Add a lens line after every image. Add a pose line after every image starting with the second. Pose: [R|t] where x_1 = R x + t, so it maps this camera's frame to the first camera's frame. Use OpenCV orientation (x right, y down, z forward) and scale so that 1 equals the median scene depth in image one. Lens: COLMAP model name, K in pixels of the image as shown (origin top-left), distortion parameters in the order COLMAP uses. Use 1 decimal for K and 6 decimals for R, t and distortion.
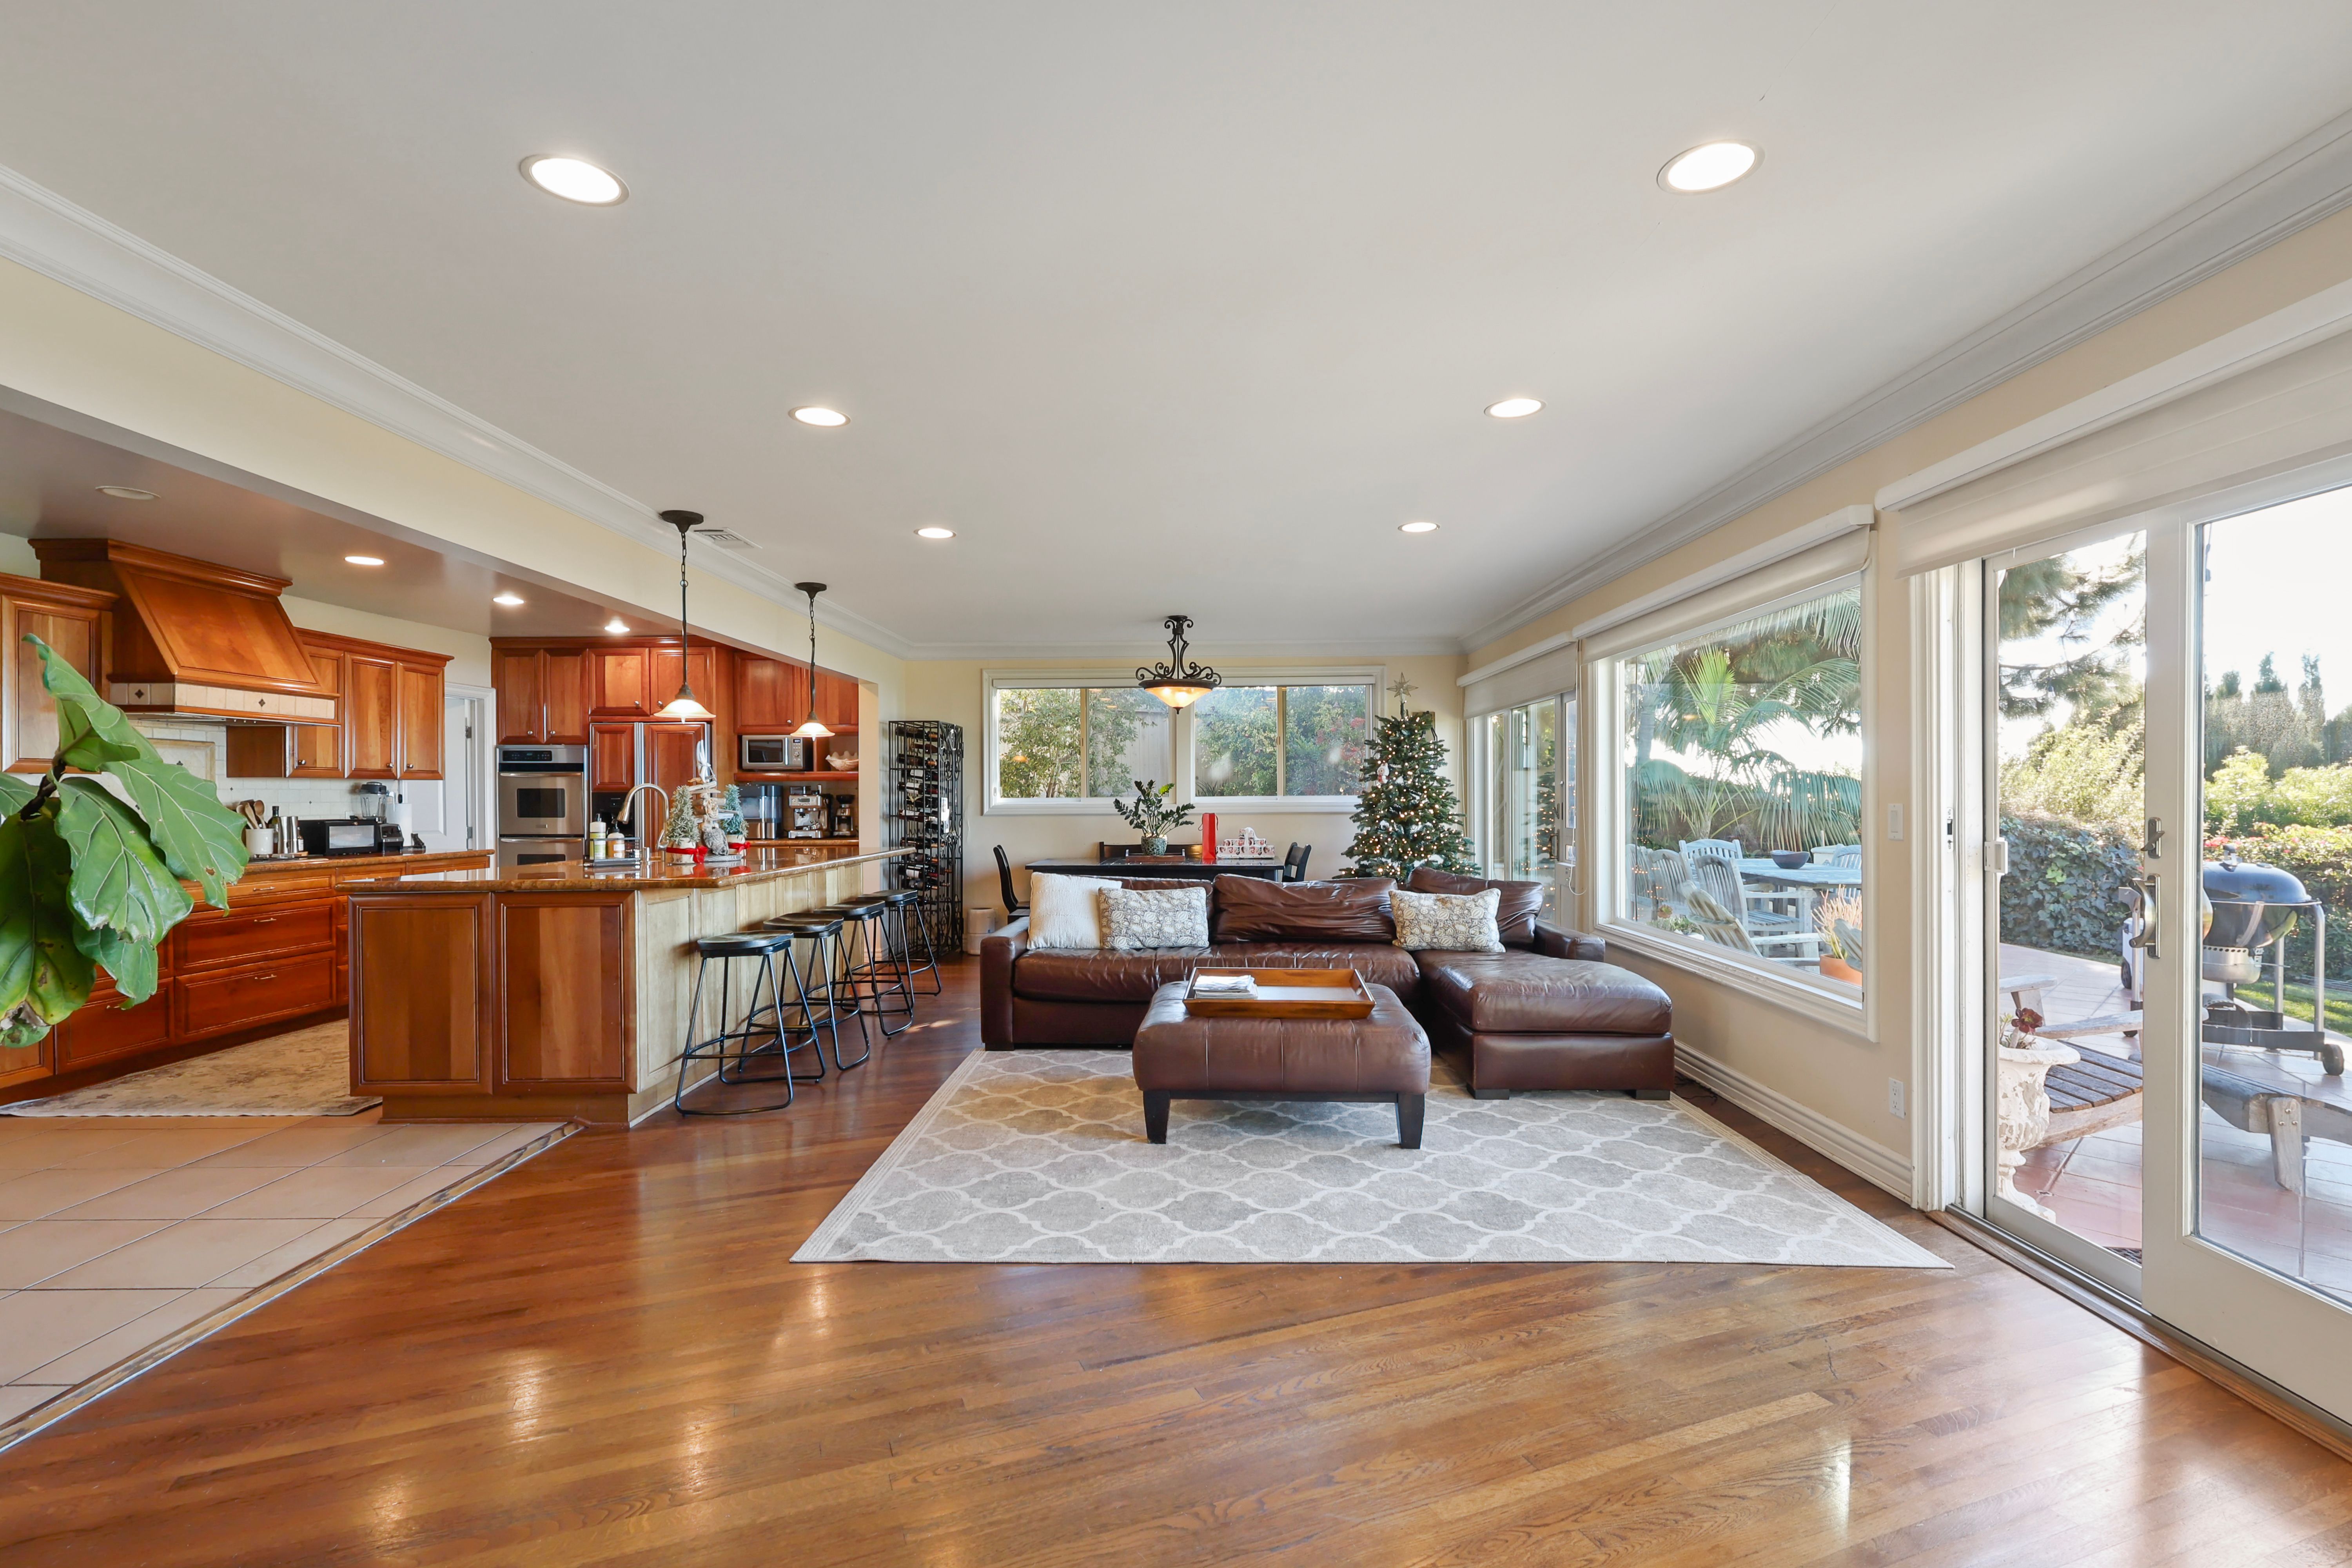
lens RADIAL K [[1096.0, 0, 1169.1], [0, 1096.0, 801.3], [0, 0, 1]] dist [0.002321, 0.000286]
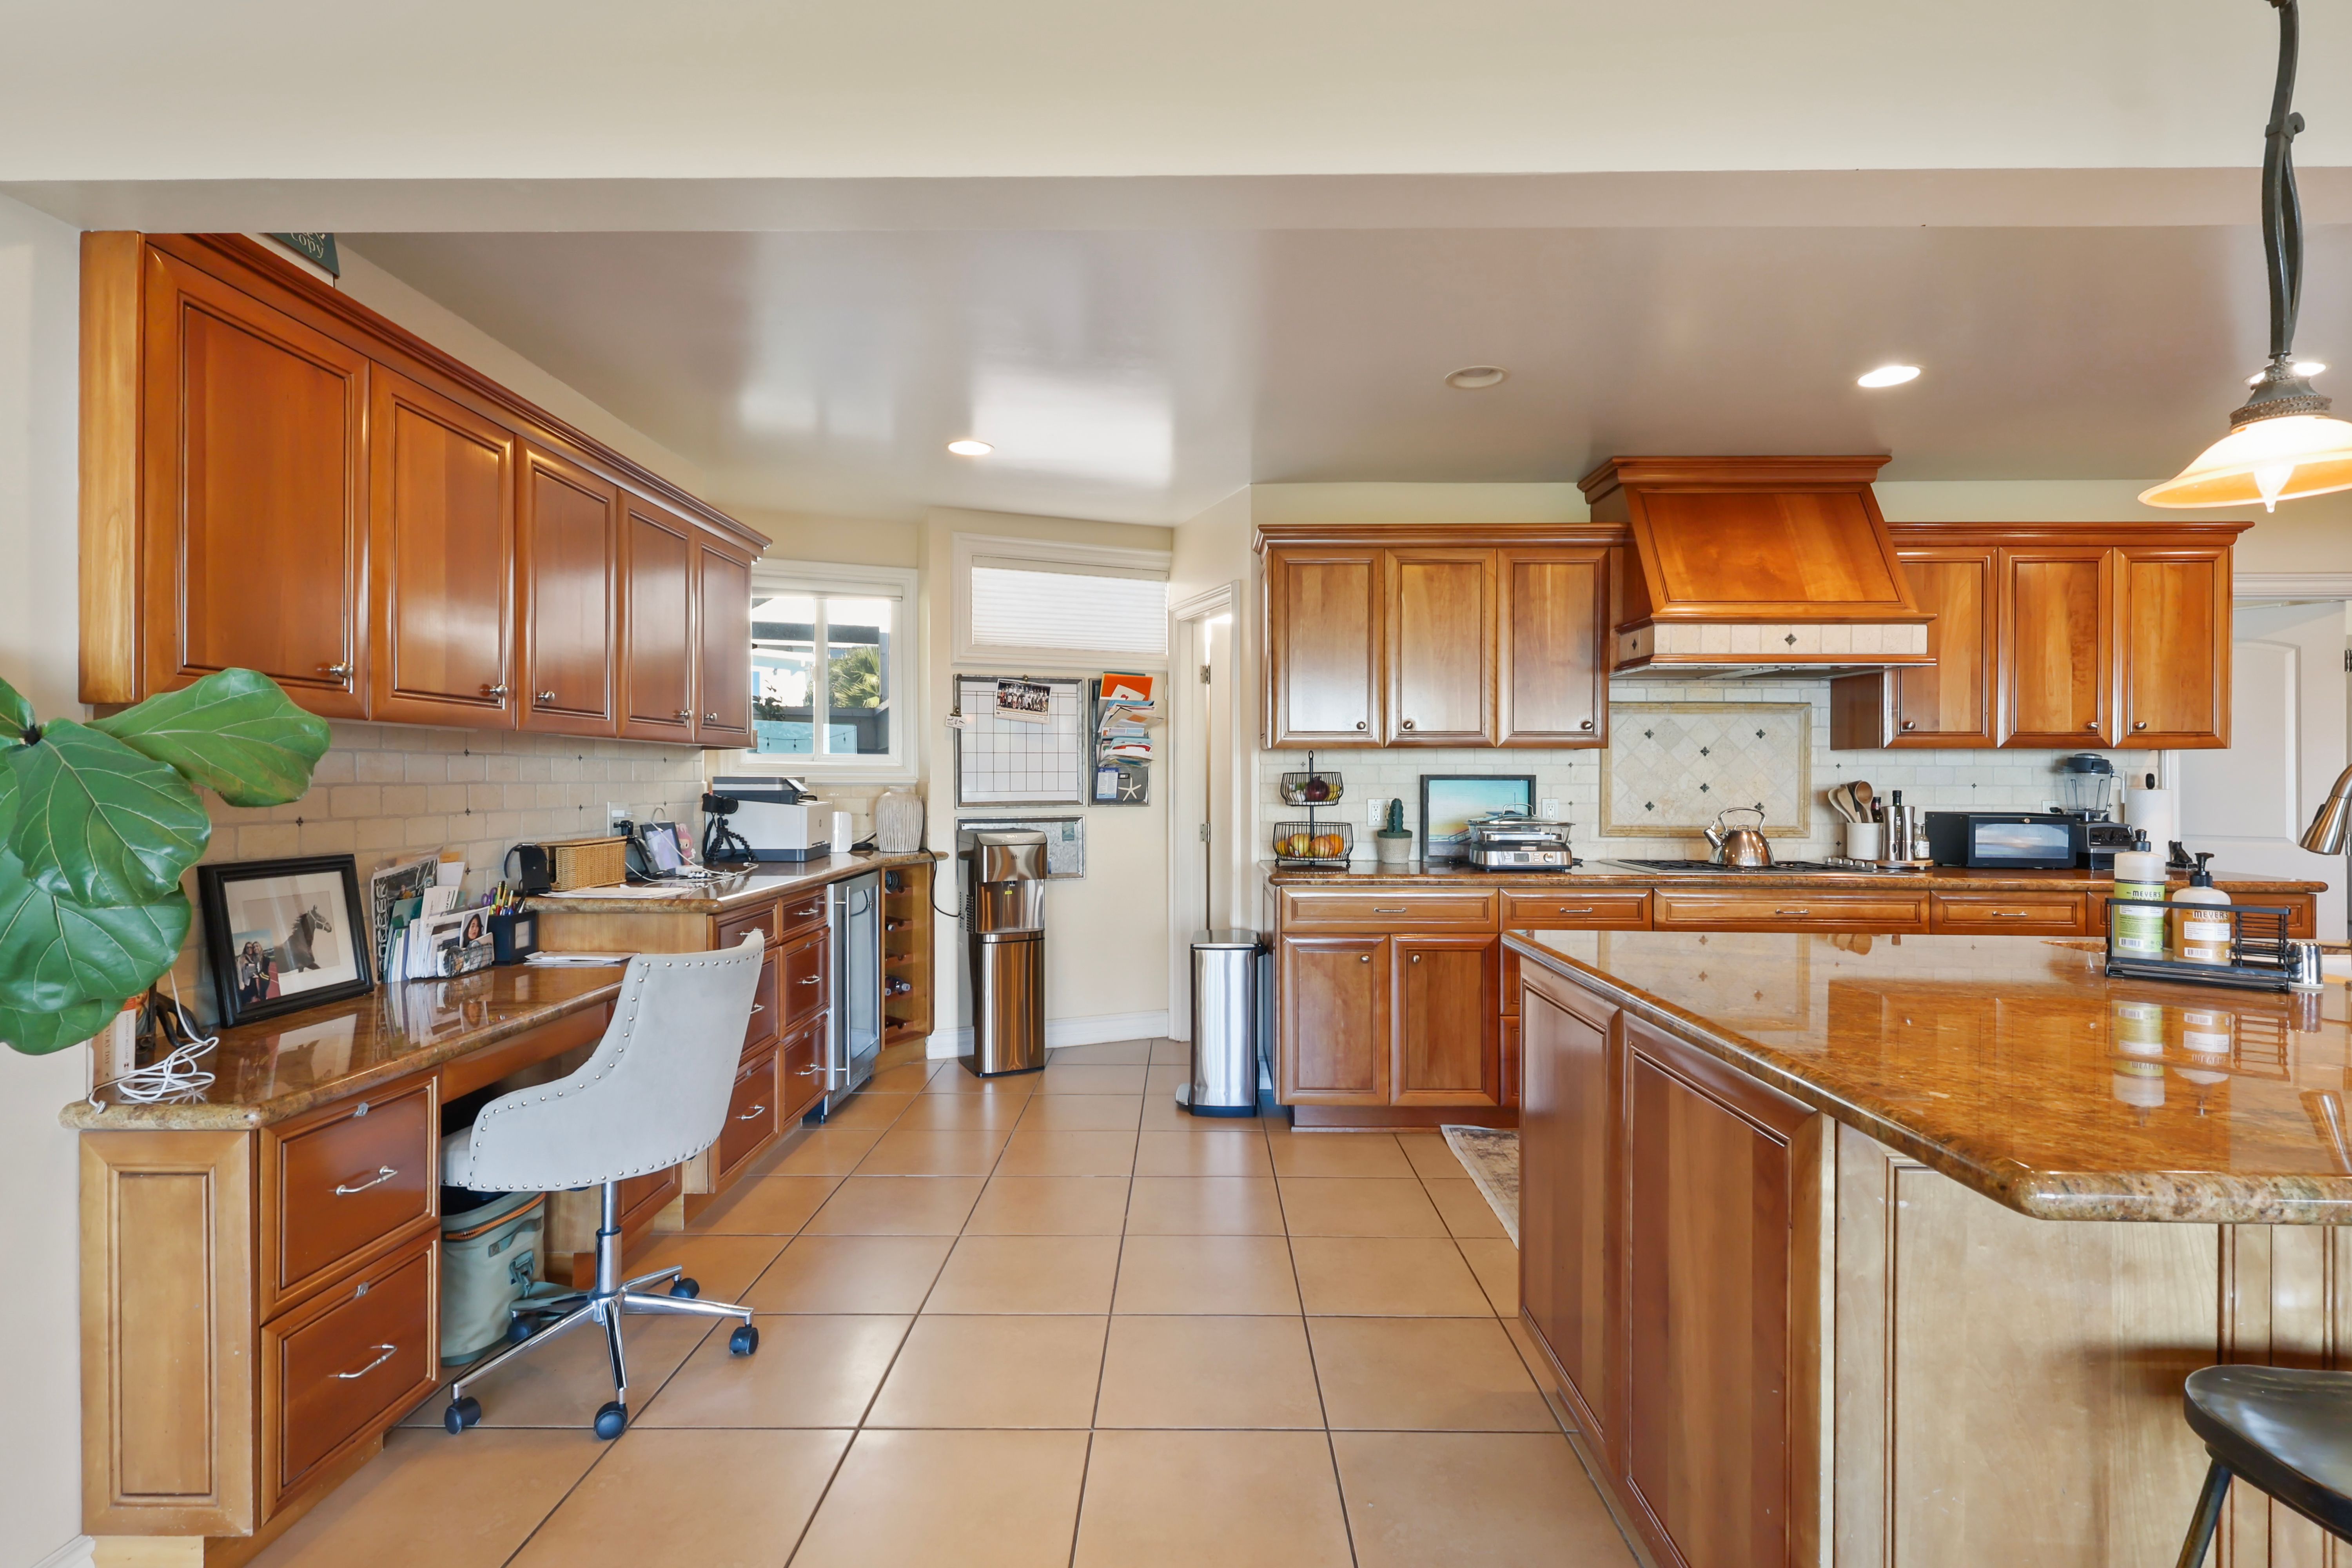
lens RADIAL K [[1096.0, 0, 1184.0], [0, 1096.0, 779.5], [0, 0, 1]] dist [0.002321, 0.000286]
pose [[0.010499, 0.008079, -0.999912, -0.117244], [-0.008079, 0.999935, 0.007994, -0.004065], [0.999912, 0.007995, 0.010563, 0.491869]]
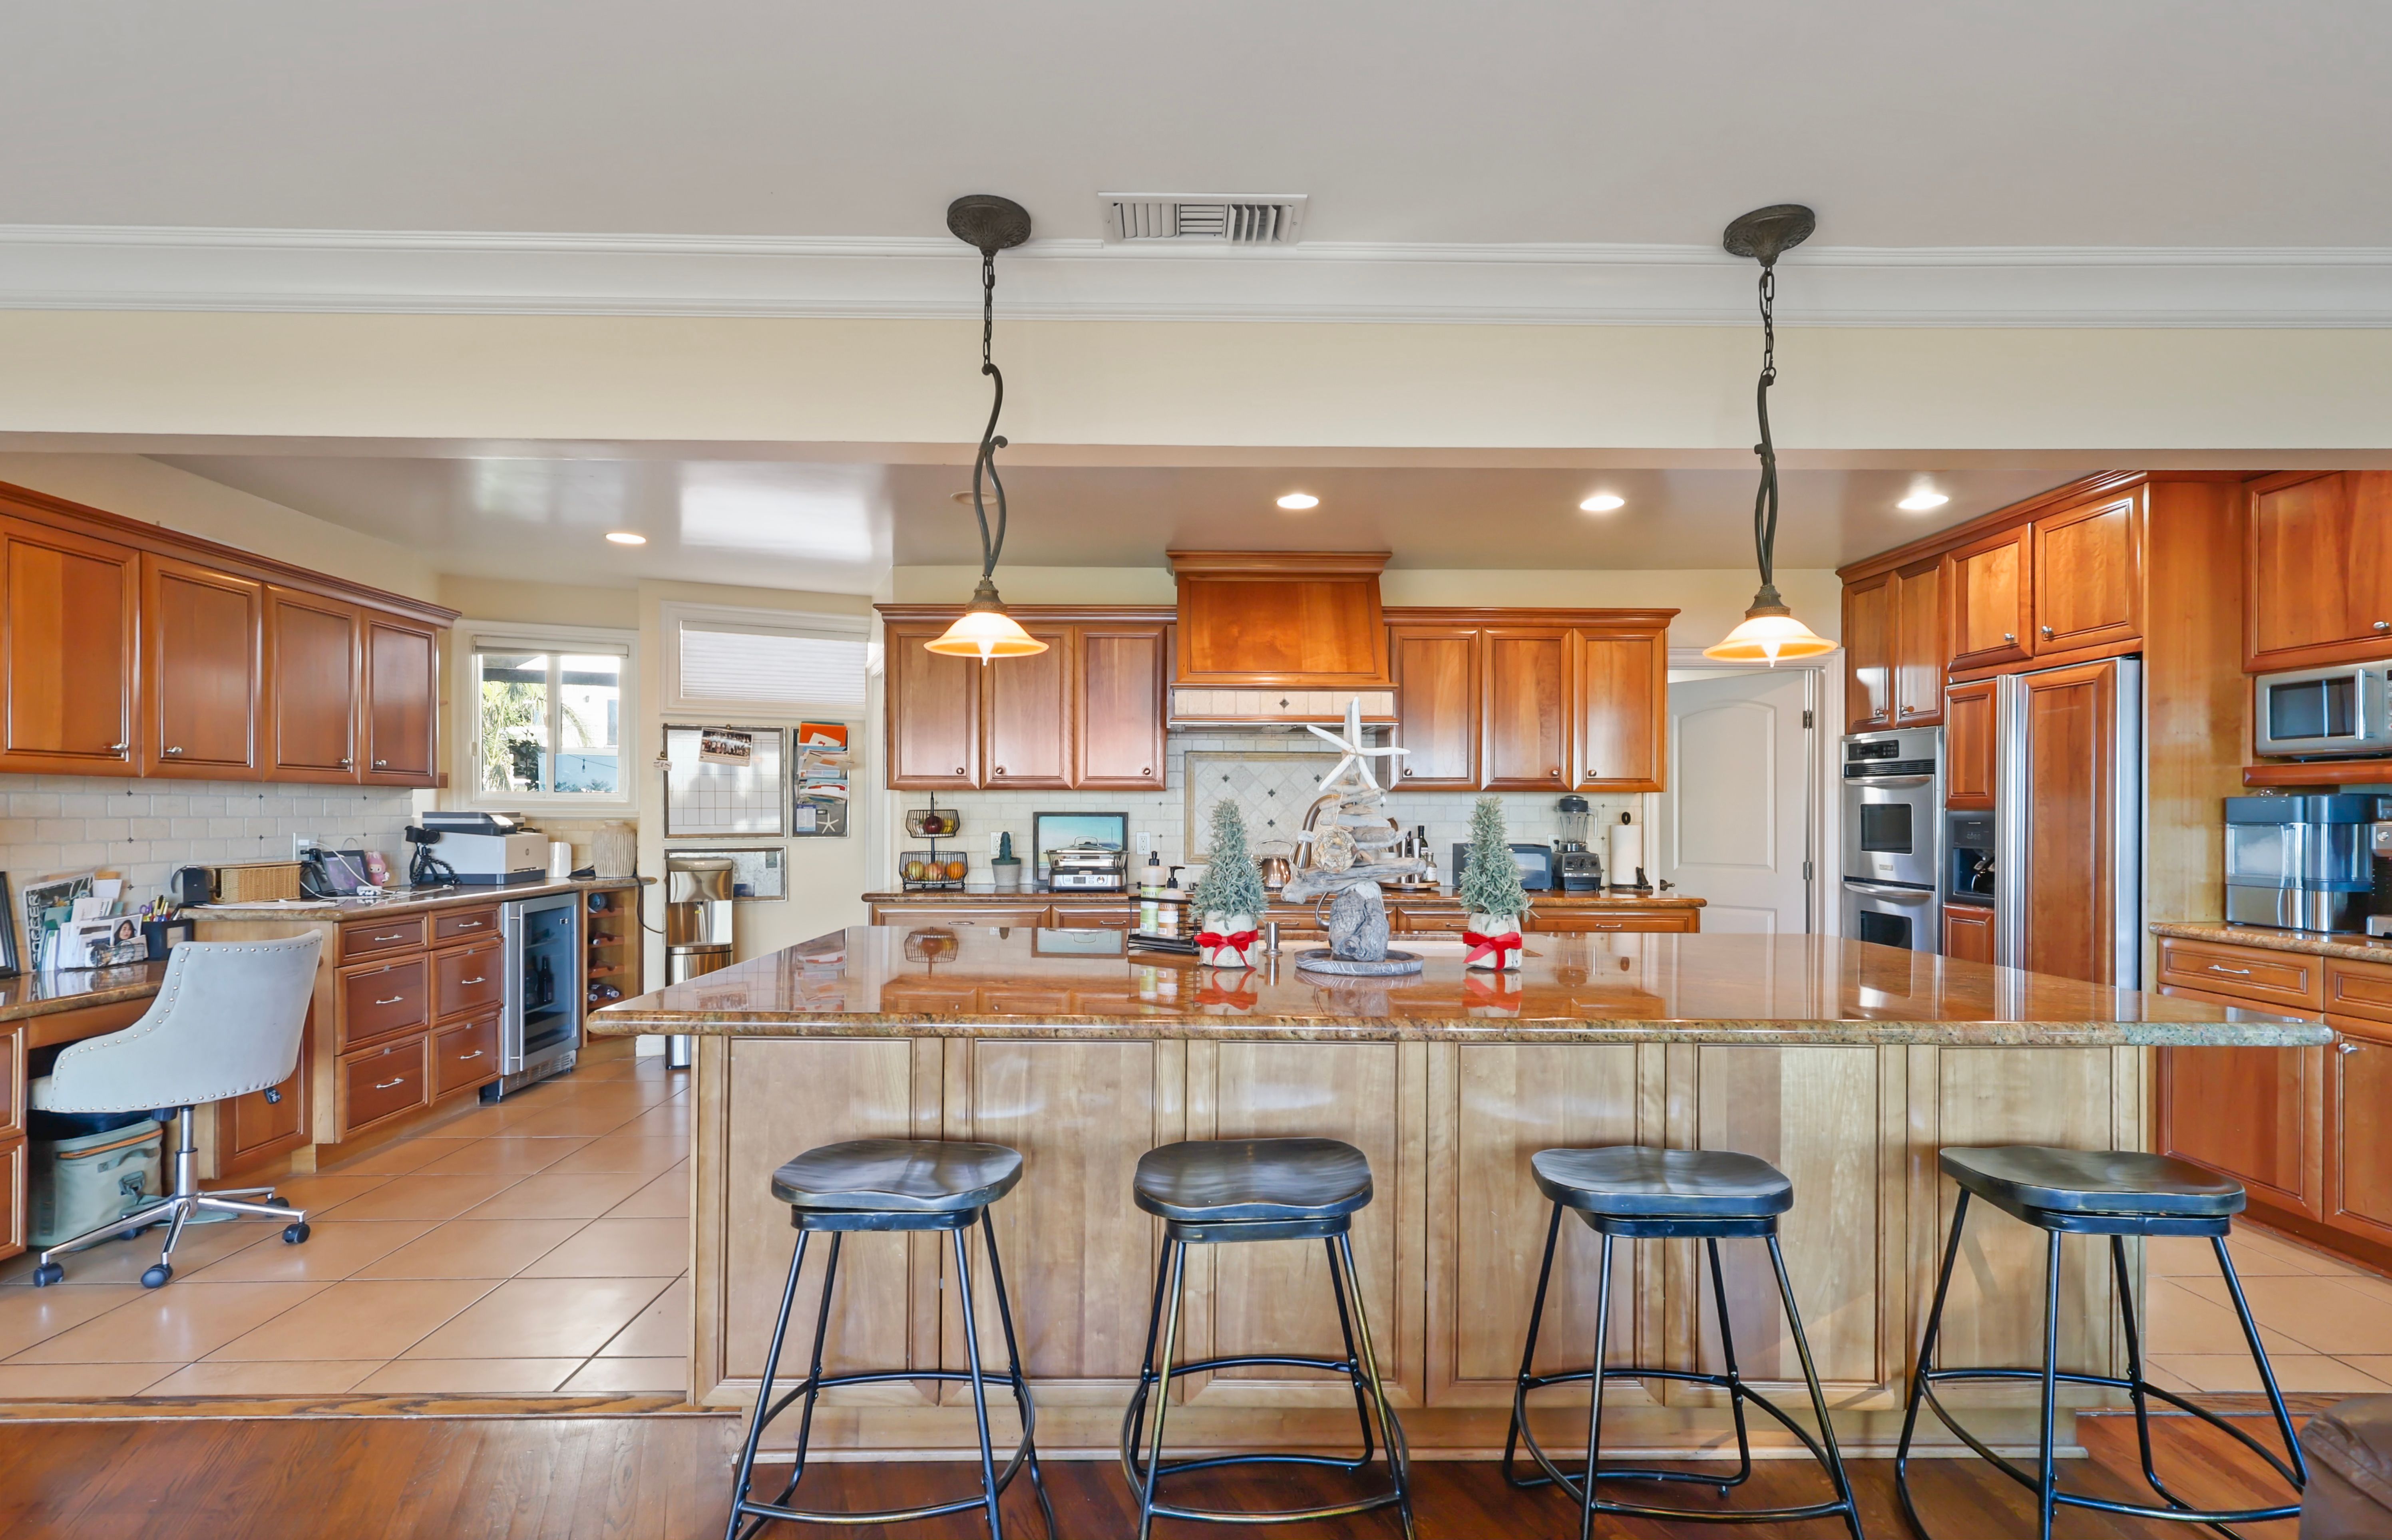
lens RADIAL K [[1115.2, 0, 1204.7], [0, 1115.2, 816.8], [0, 0, 1]] dist [0.003268, 0.000143]
pose [[0.042752, 0.010796, -0.999027, 0.024471], [-0.010615, 0.999890, 0.010351, -0.008446], [0.999029, 0.010162, 0.042862, 0.720823]]
